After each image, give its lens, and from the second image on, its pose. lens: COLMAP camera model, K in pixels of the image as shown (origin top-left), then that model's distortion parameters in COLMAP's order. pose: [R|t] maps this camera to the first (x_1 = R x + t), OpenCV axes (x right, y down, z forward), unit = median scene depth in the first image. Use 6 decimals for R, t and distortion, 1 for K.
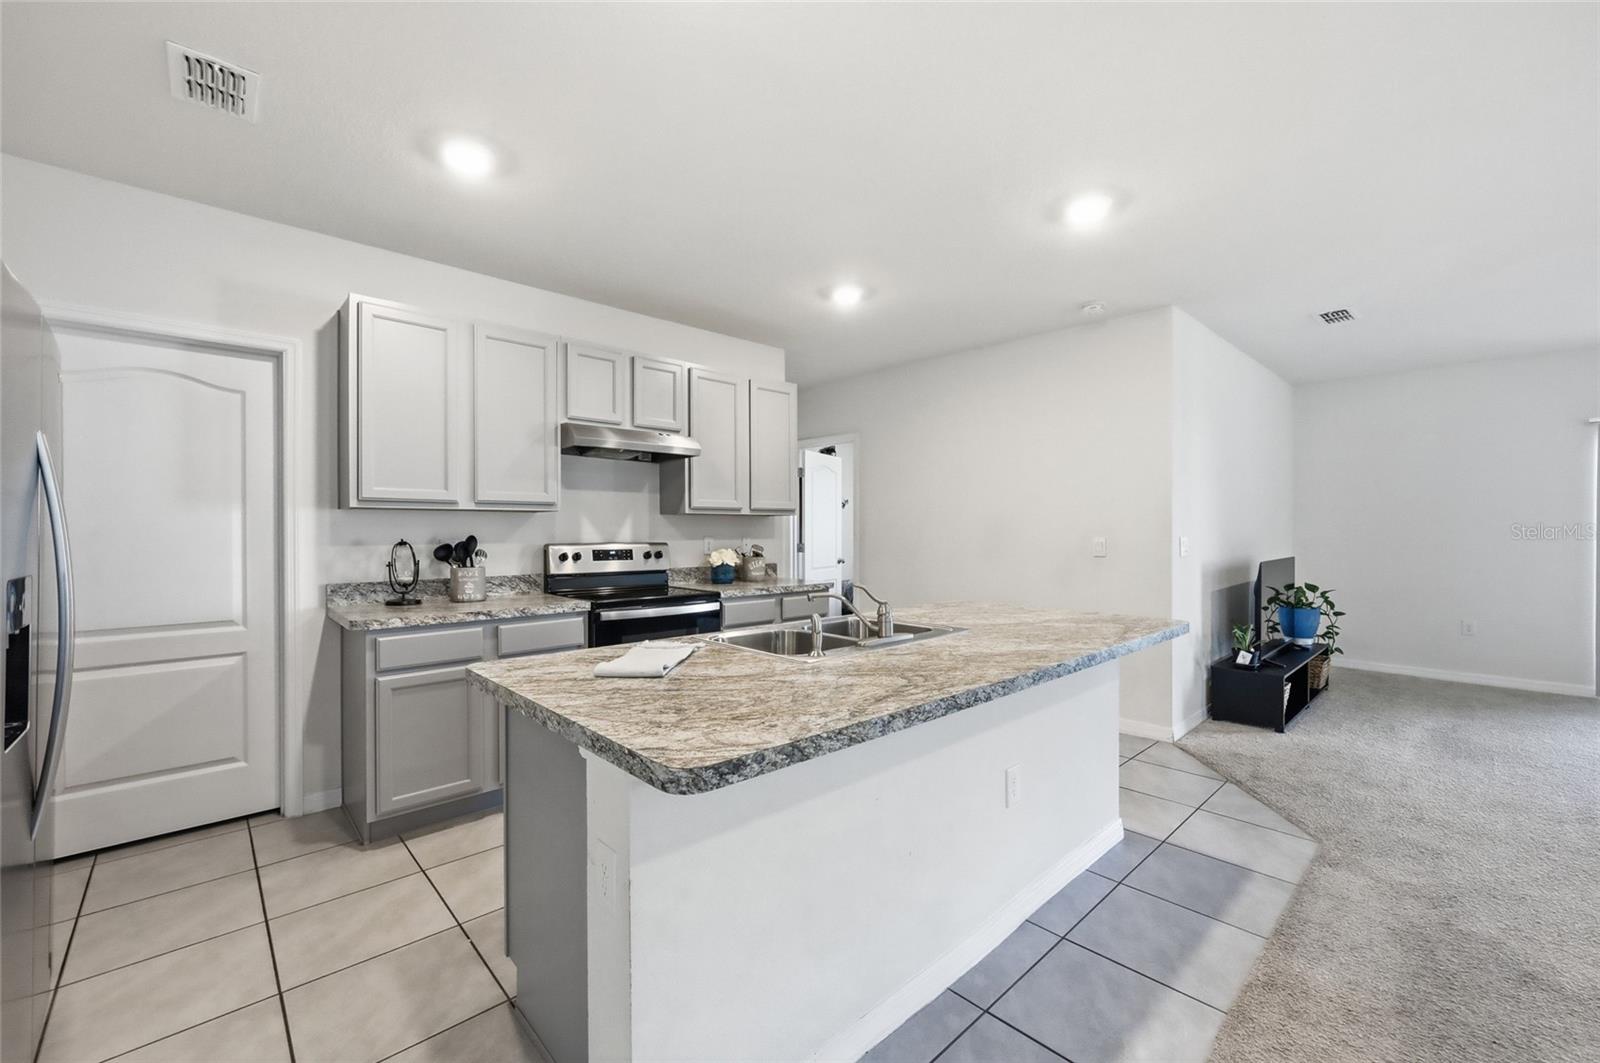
lens RADIAL K [[645.8, 0, 804.3], [0, 645.8, 529.6], [0, 0, 1]] dist [-0.000729, 0.000050]
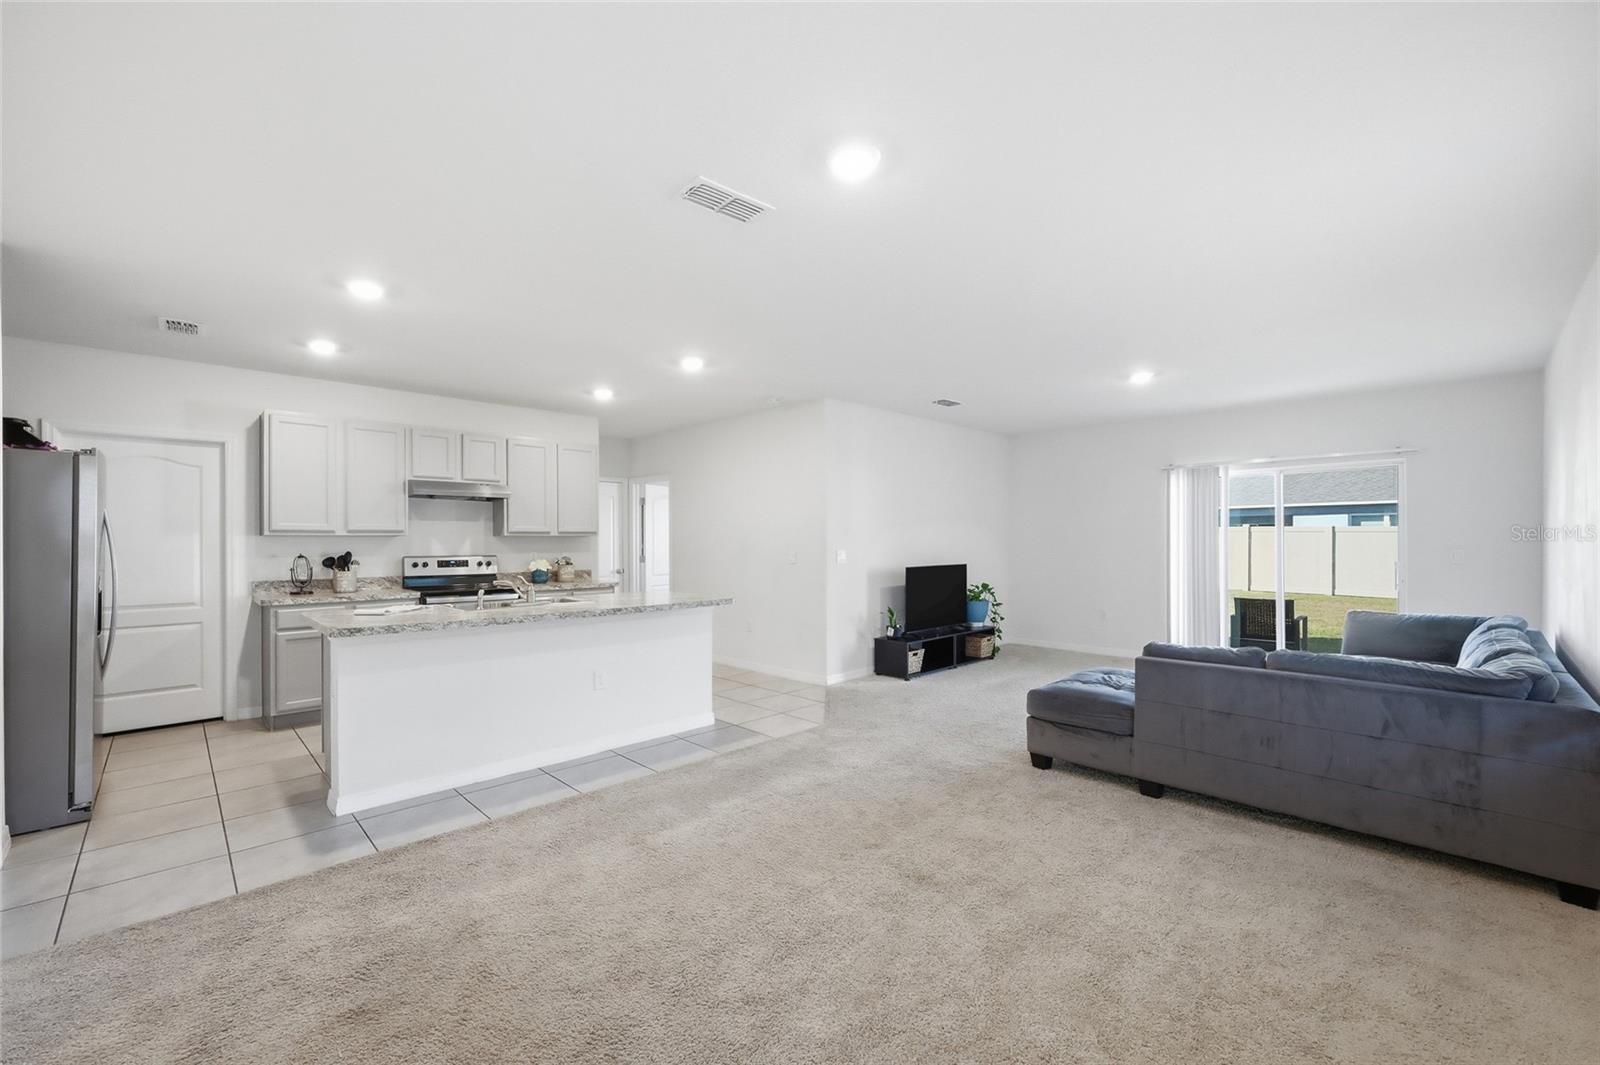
lens RADIAL K [[641.7, 0, 798.0], [0, 641.7, 538.9], [0, 0, 1]] dist [-0.000381, -0.000026]
pose [[0.999857, -0.004697, 0.016269, 0.586476], [0.004794, 0.999971, -0.005925, -0.007179], [-0.016241, 0.006002, 0.999850, -0.619215]]
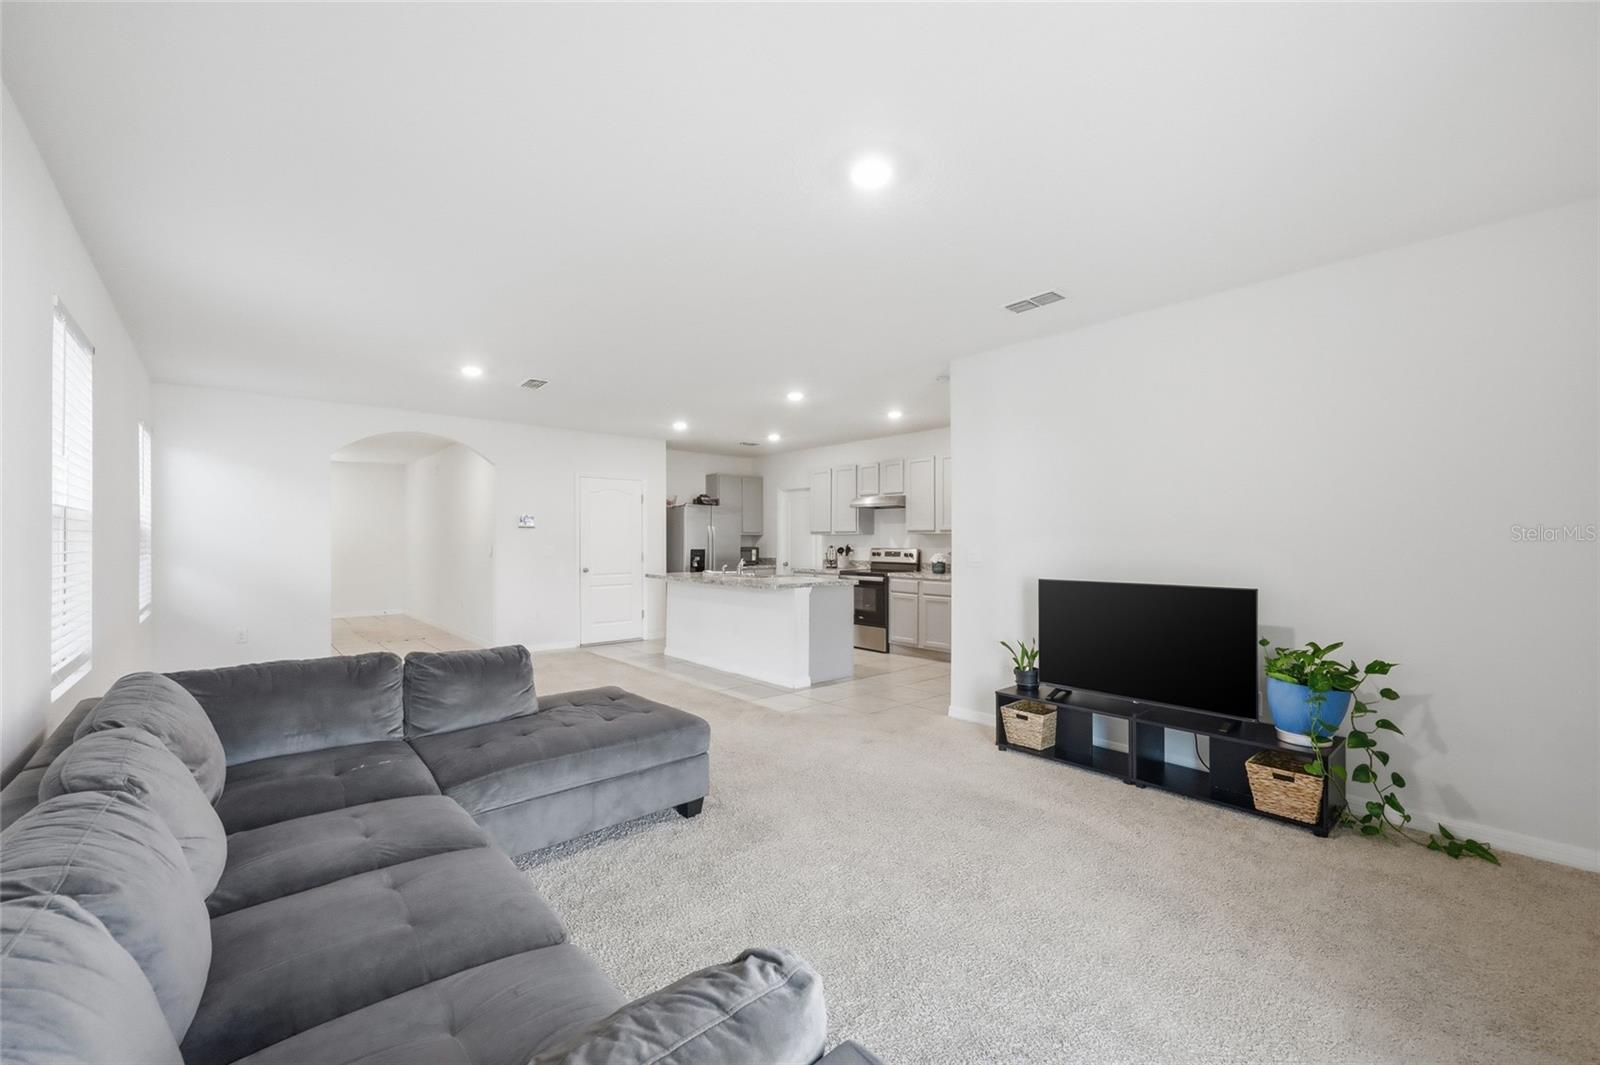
lens RADIAL K [[641.7, 0, 798.0], [0, 641.7, 538.9], [0, 0, 1]] dist [-0.000381, -0.000026]
pose [[-0.025905, -0.003868, -0.999657, 2.191654], [-0.002650, 0.999989, -0.003801, -0.002487], [0.999661, 0.002551, -0.025915, 0.899747]]
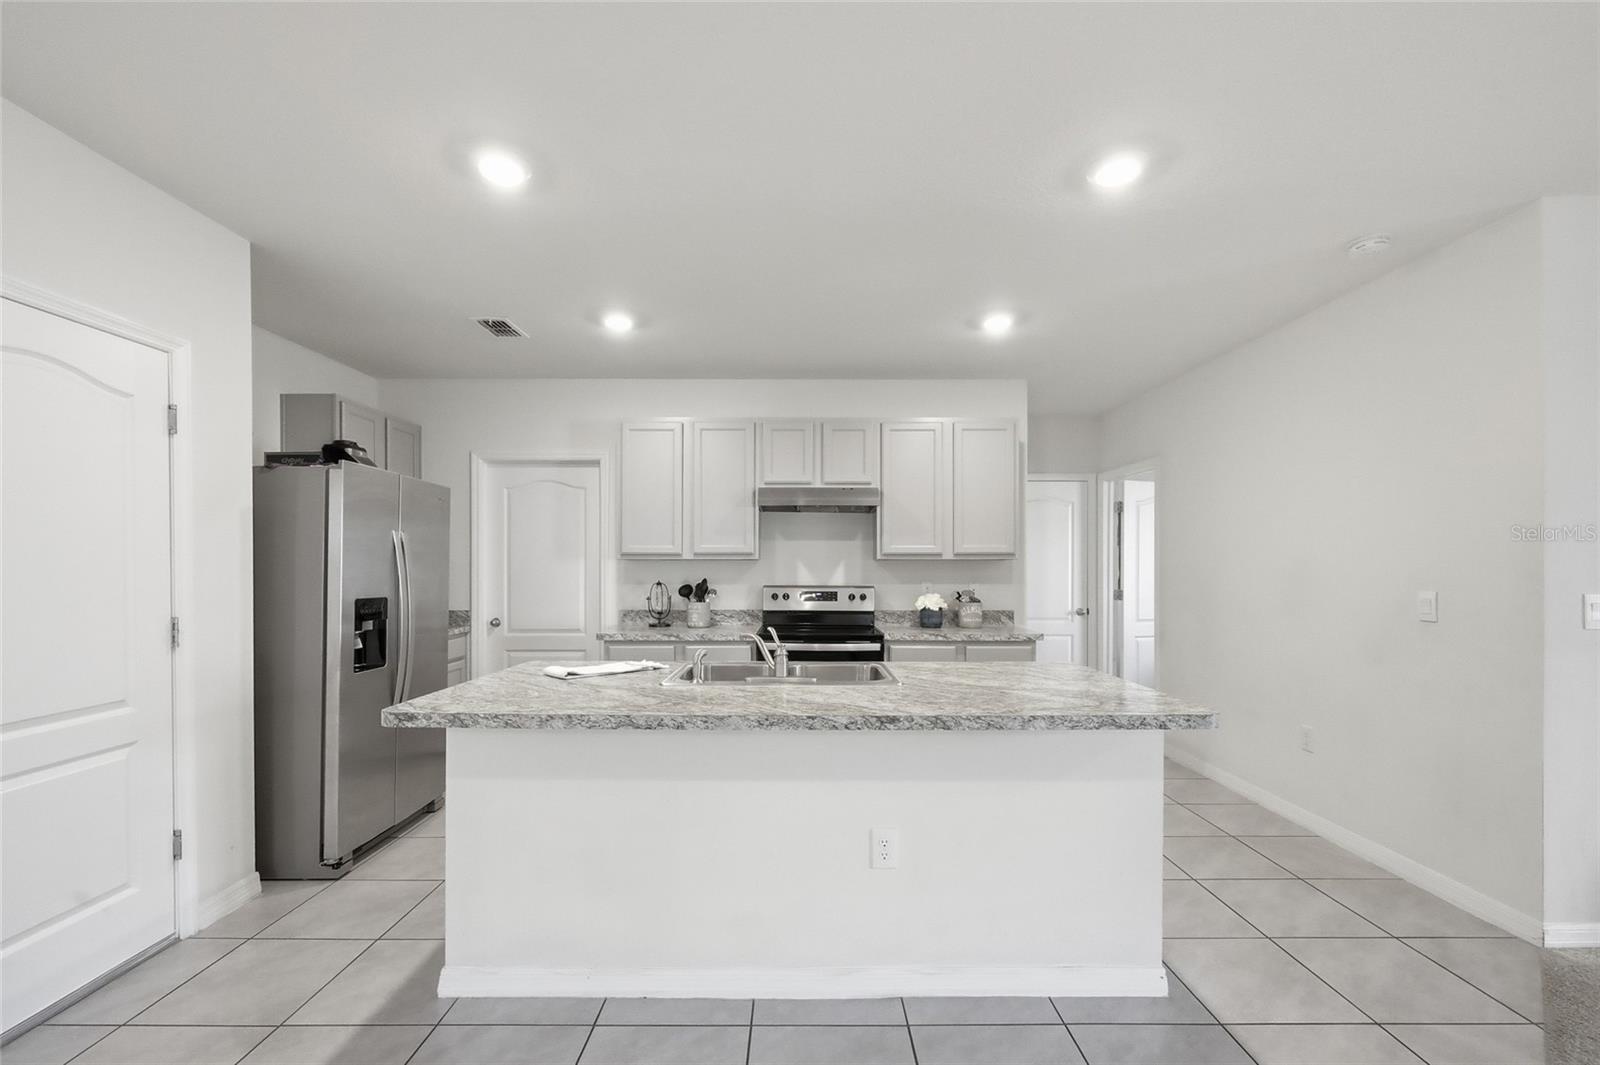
lens RADIAL K [[673.9, 0, 805.3], [0, 673.9, 566.4], [0, 0, 1]] dist [-0.000330, -0.000060]
pose [[0.732970, -0.001305, -0.680260, 0.605656], [-0.001792, 0.999991, -0.003849, -0.010698], [0.680259, 0.004040, 0.732961, 0.126123]]
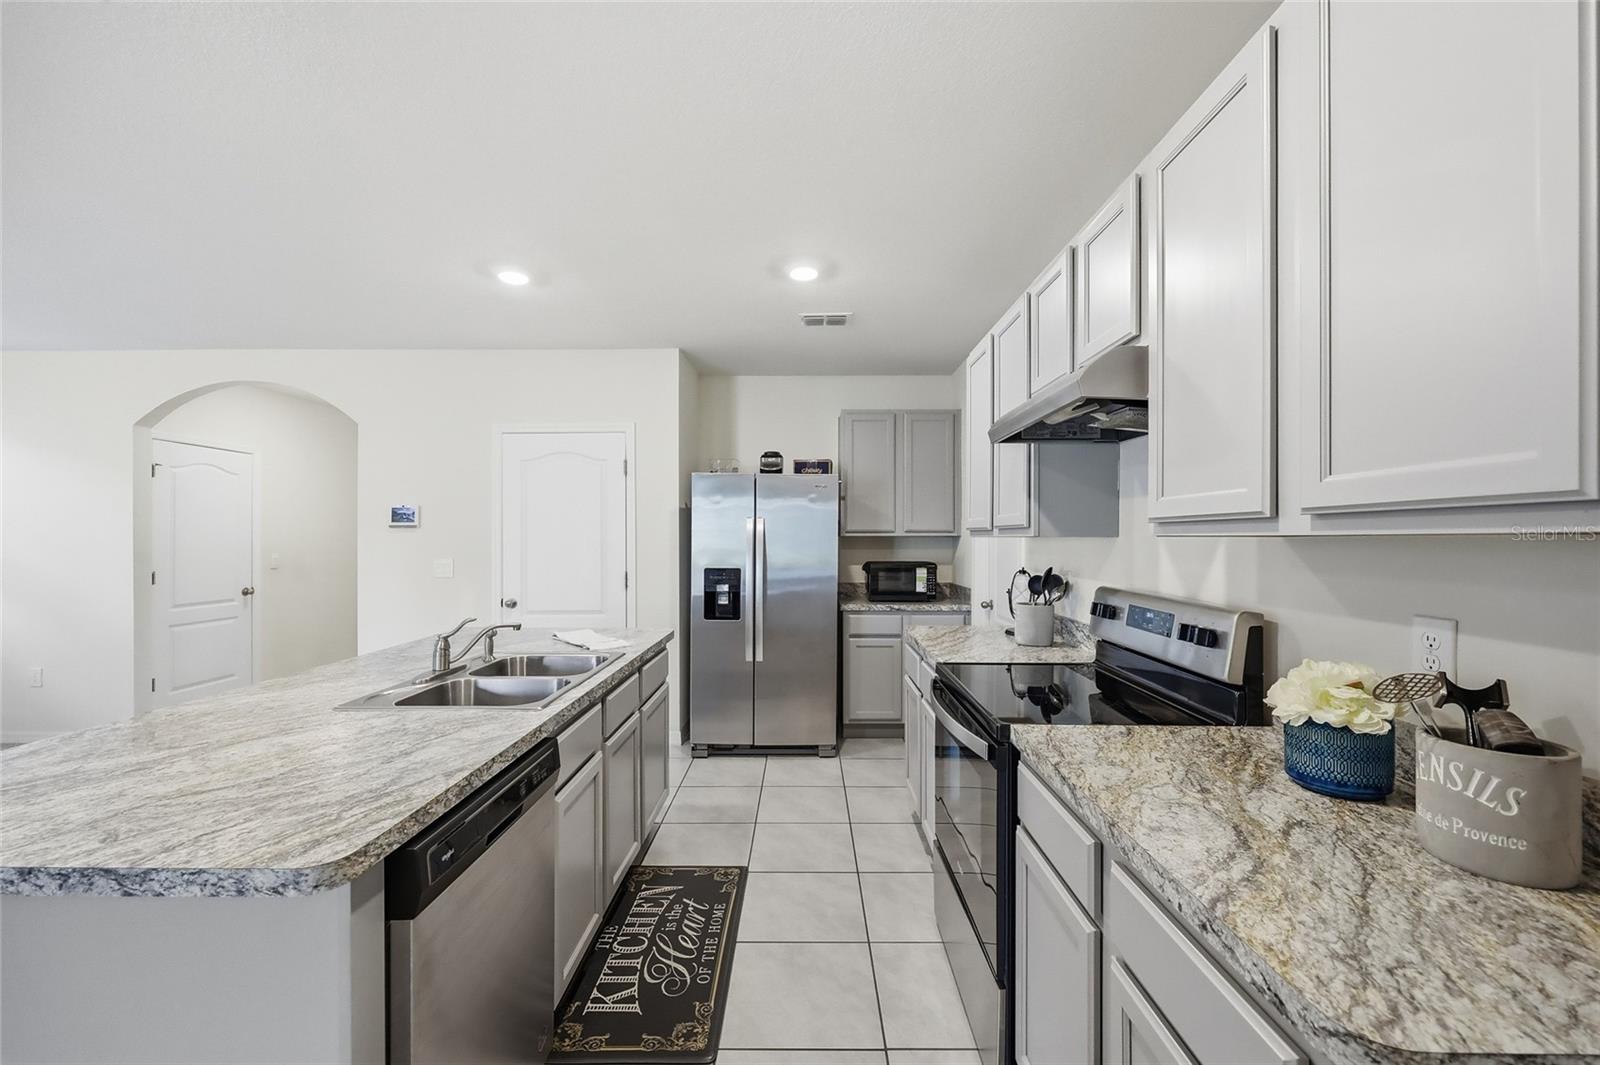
lens RADIAL K [[641.7, 0, 798.0], [0, 641.7, 538.9], [0, 0, 1]] dist [-0.000381, -0.000026]
pose [[-0.693162, 0.001609, -0.720780, 0.309003], [-0.002305, 0.999987, 0.004449, -0.031228], [0.720779, 0.004746, -0.693149, 1.386620]]
